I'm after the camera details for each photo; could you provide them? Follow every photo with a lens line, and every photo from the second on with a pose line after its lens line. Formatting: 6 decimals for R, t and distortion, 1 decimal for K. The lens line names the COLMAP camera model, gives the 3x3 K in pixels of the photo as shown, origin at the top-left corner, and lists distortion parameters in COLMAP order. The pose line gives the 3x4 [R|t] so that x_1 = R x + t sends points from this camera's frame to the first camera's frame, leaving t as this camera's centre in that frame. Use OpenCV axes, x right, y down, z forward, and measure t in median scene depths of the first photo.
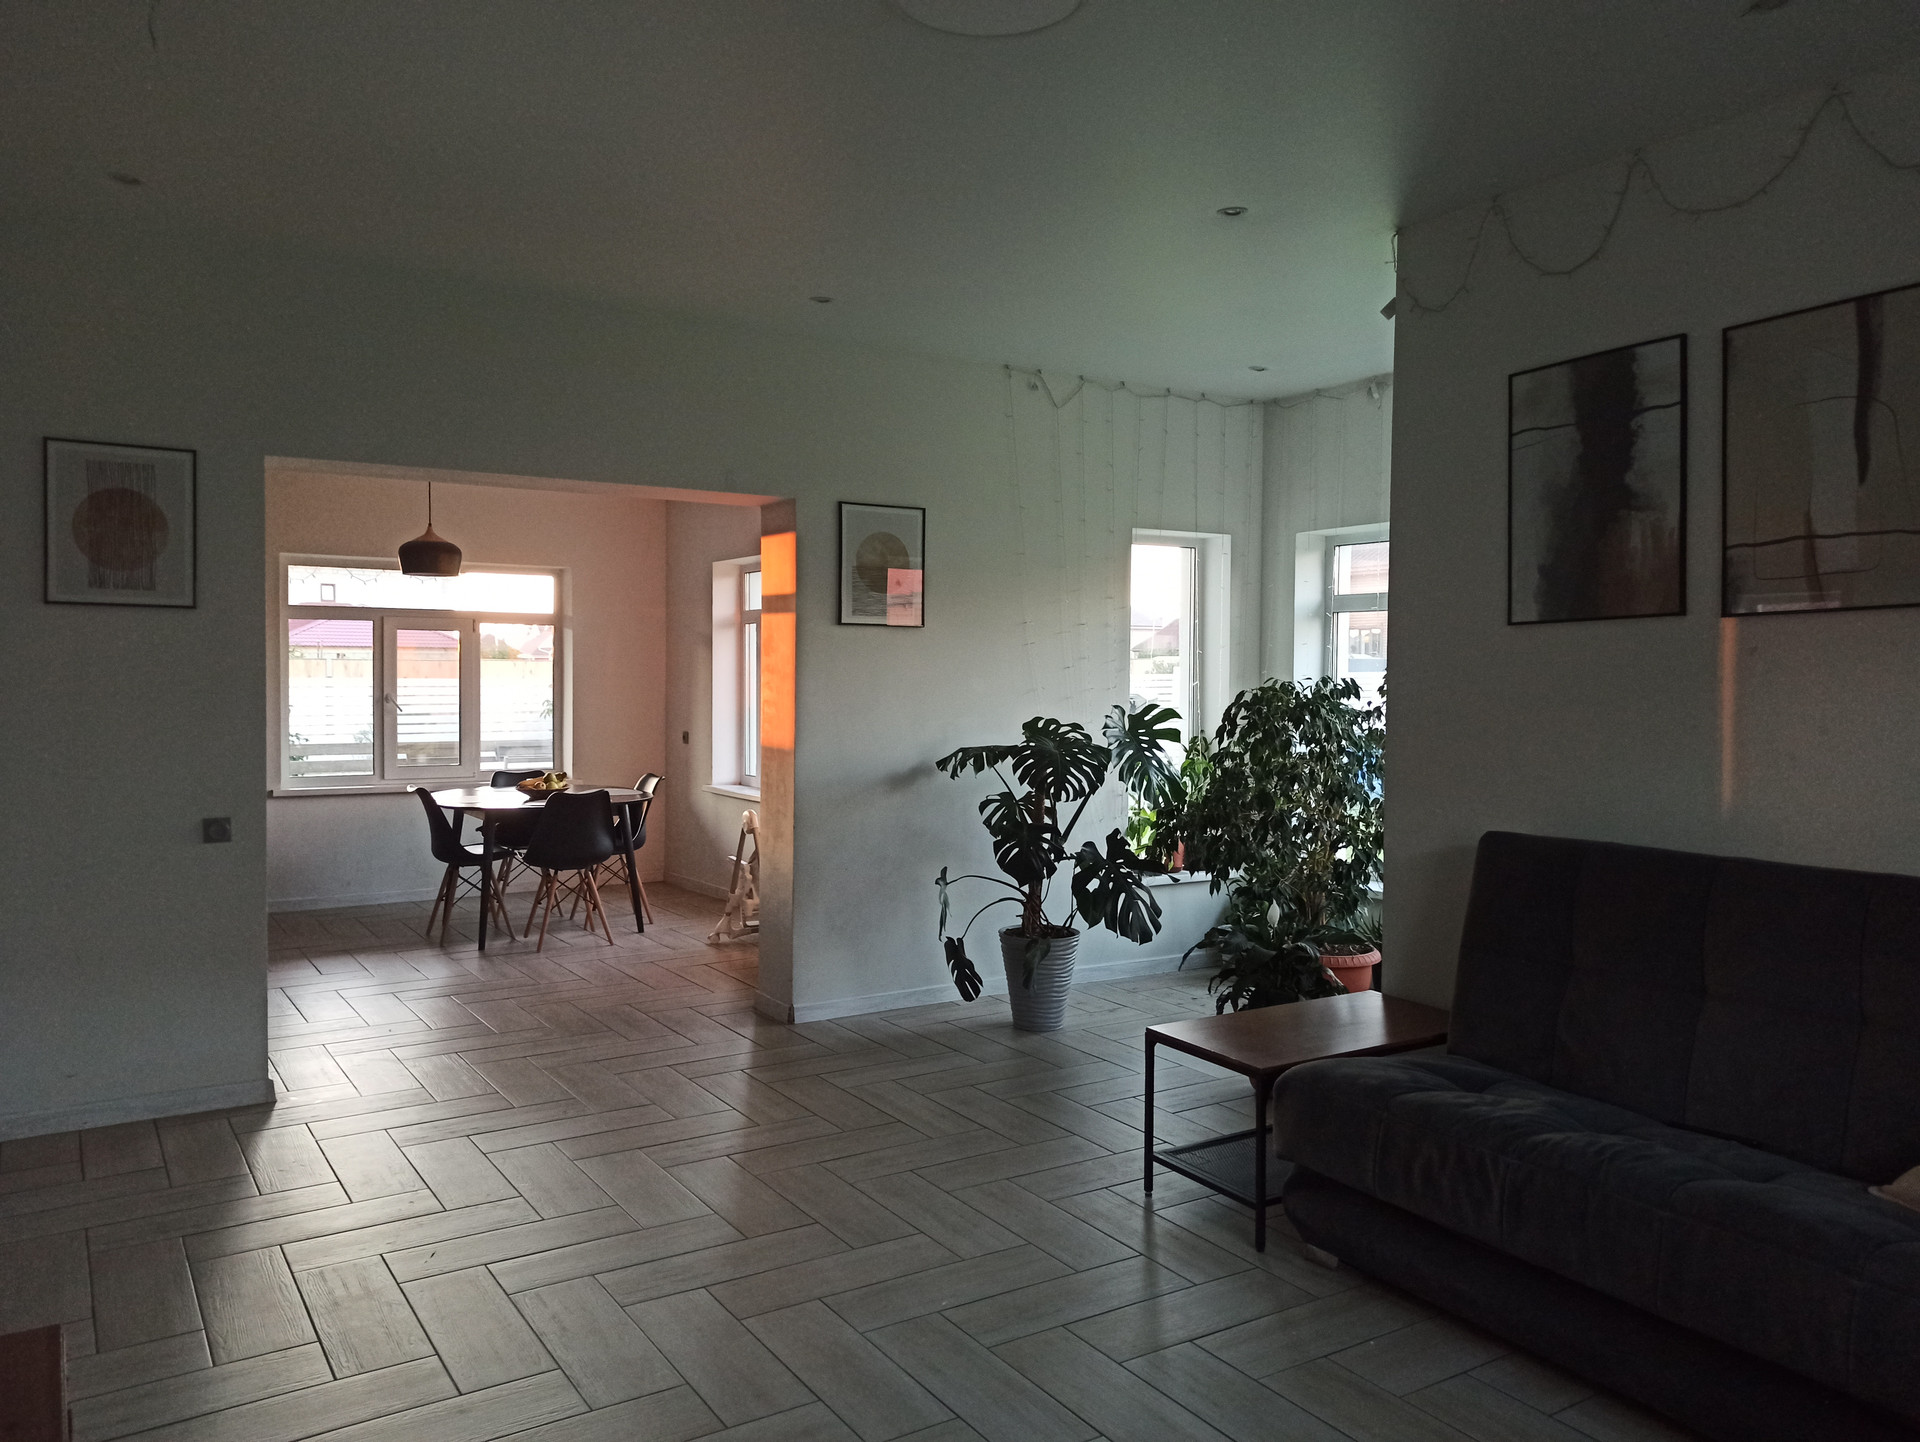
lens RADIAL K [[1421.5, 0, 960.0], [0, 1421.5, 721.0], [0, 0, 1]] dist [0.062922, -0.044738]
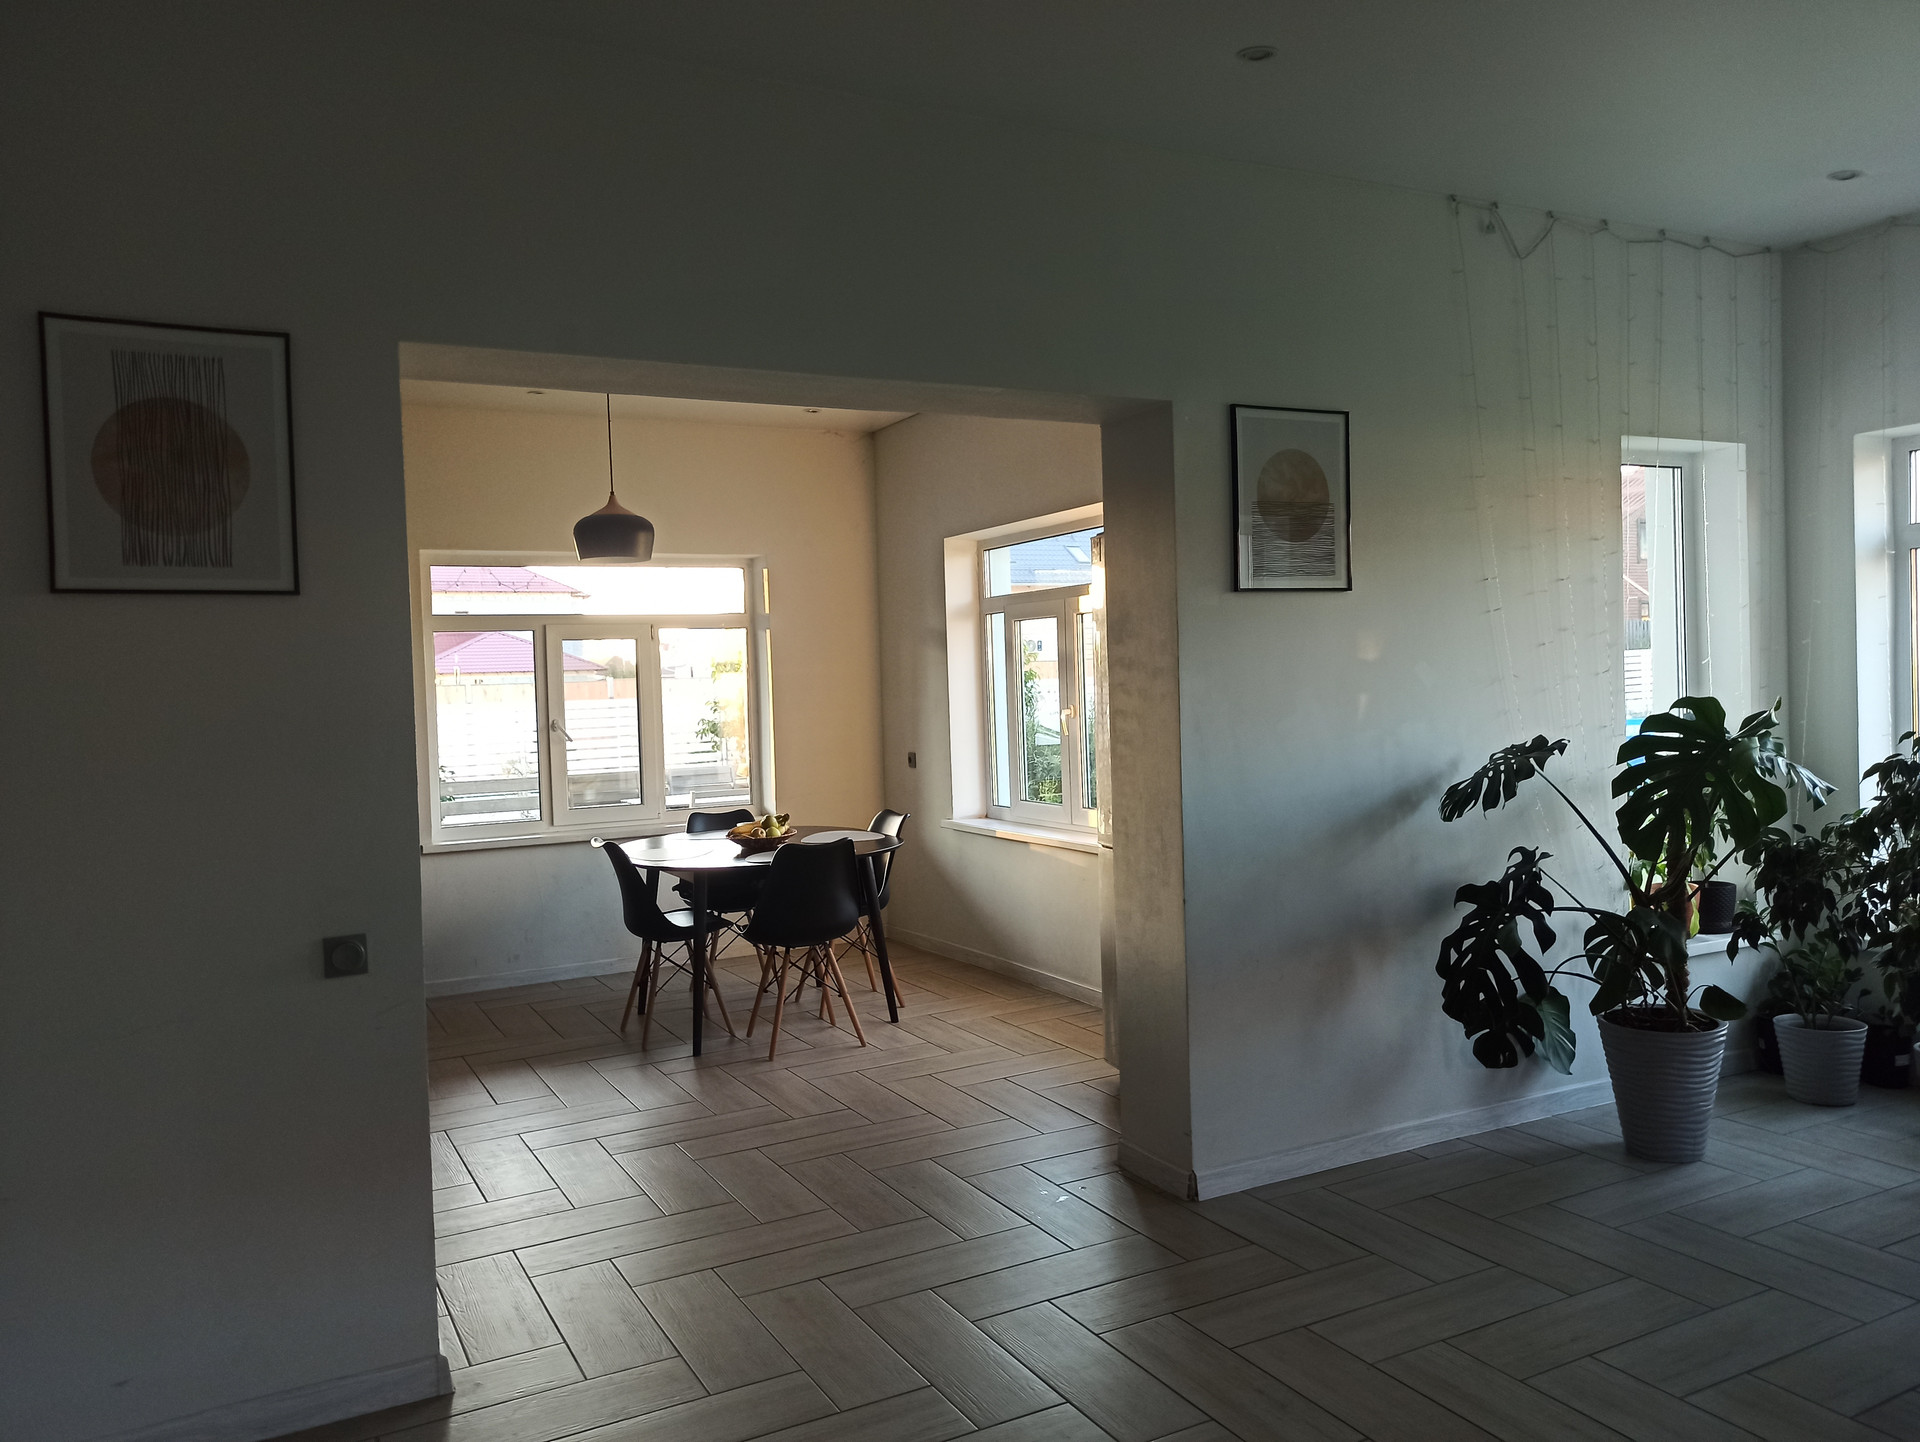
lens RADIAL K [[1421.5, 0, 960.0], [0, 1421.5, 721.0], [0, 0, 1]] dist [0.062922, -0.044738]
pose [[0.996020, -0.037317, -0.080937, -0.125793], [0.037061, 0.999302, -0.004659, -0.007160], [0.081055, 0.001641, 0.996708, 0.256332]]
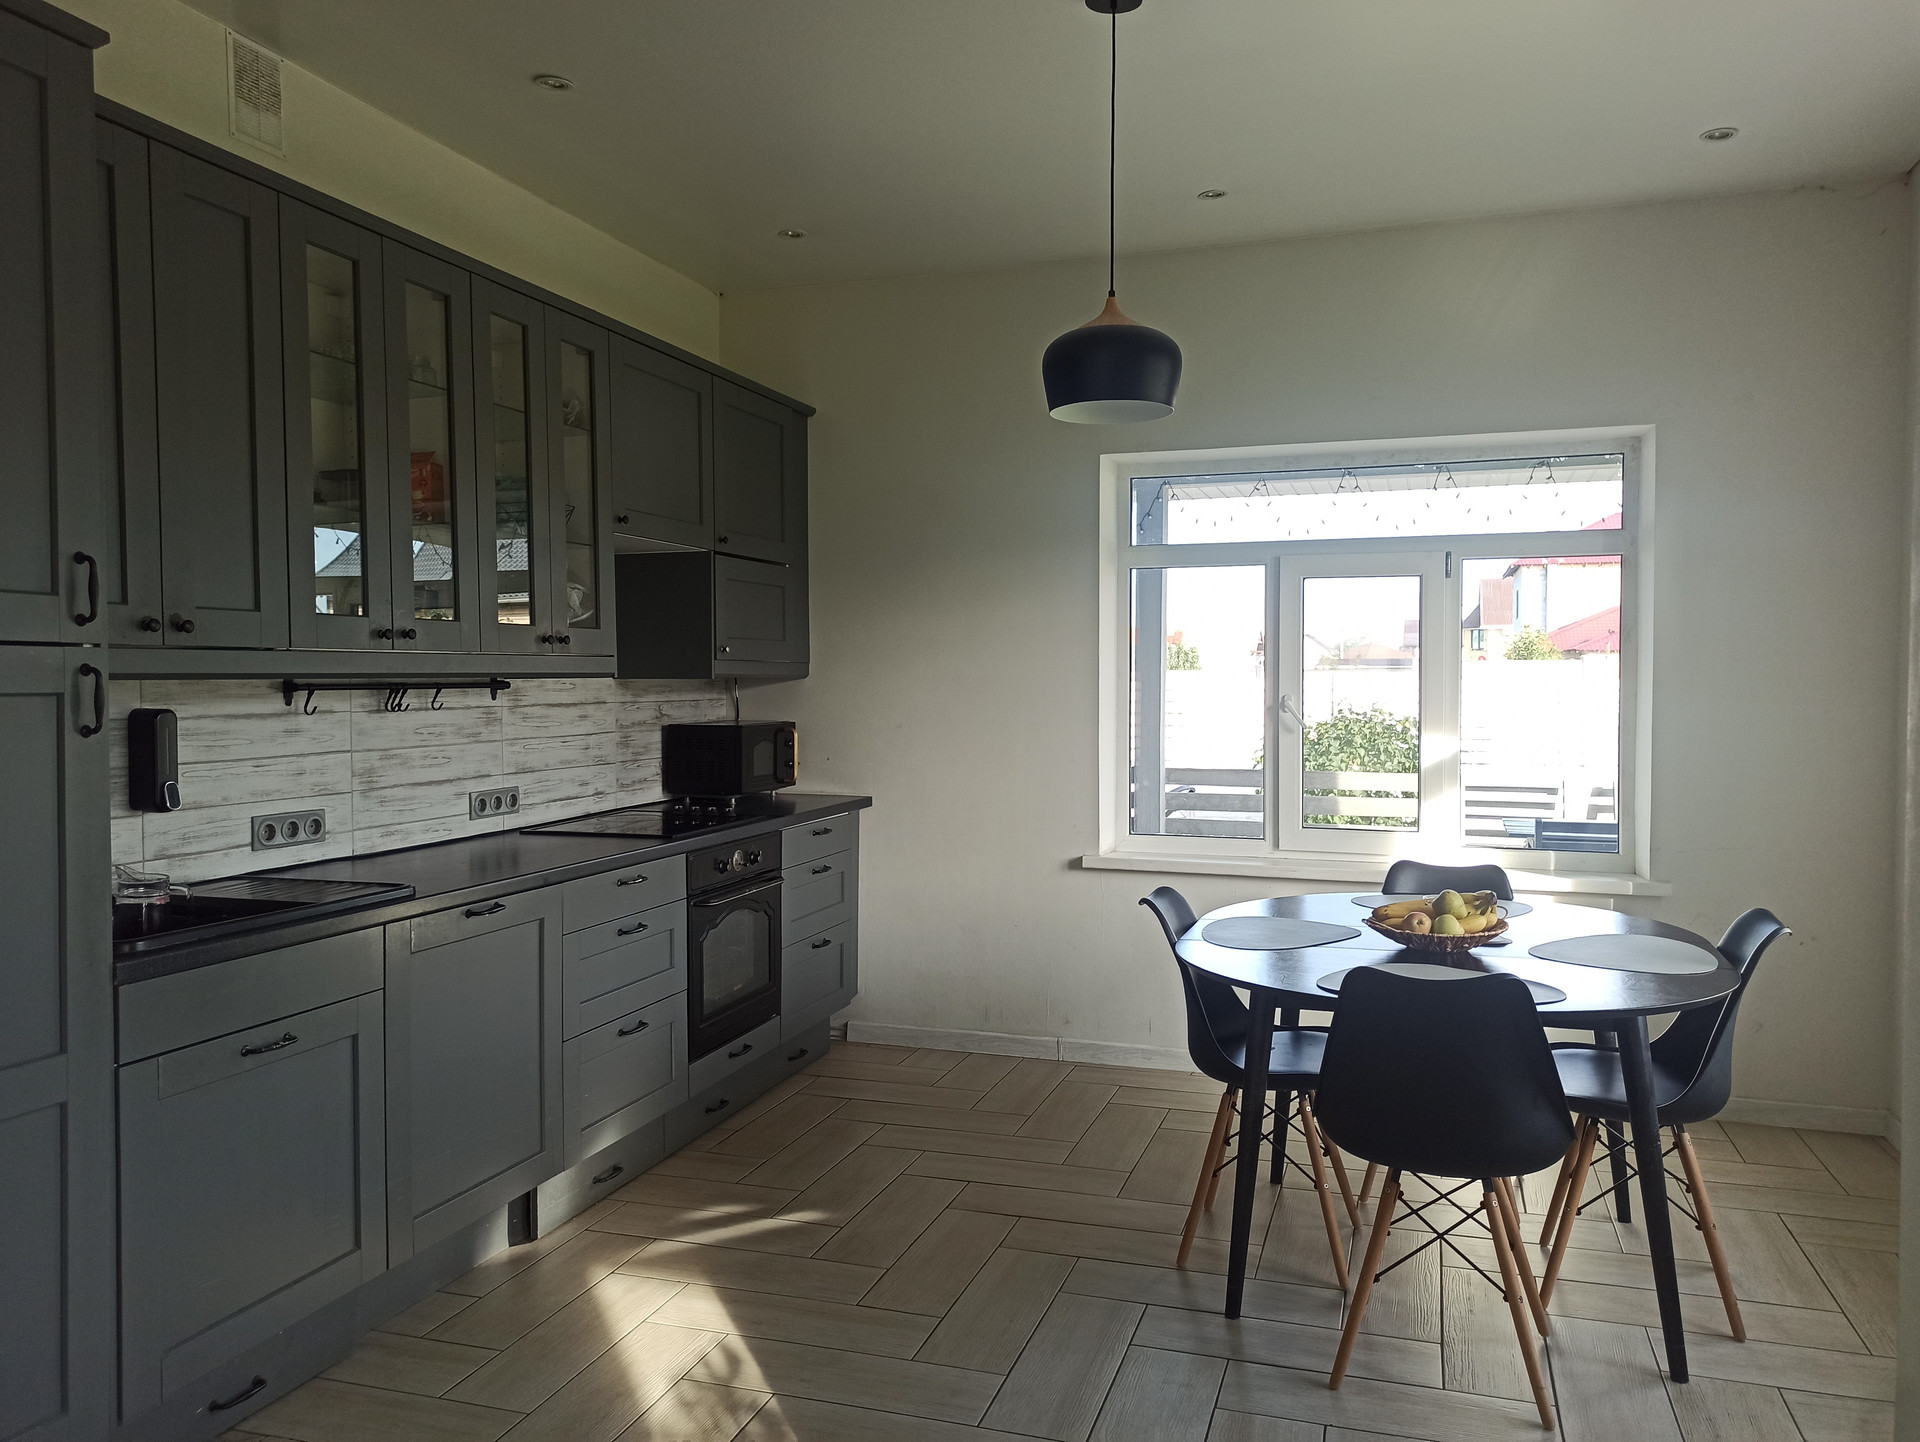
lens RADIAL K [[1421.5, 0, 960.0], [0, 1421.5, 721.0], [0, 0, 1]] dist [0.062922, -0.044738]
pose [[0.637590, 0.020753, -0.770096, -0.063707], [-0.022790, 0.999708, 0.008072, -0.012347], [0.770039, 0.012405, 0.637877, 0.661425]]
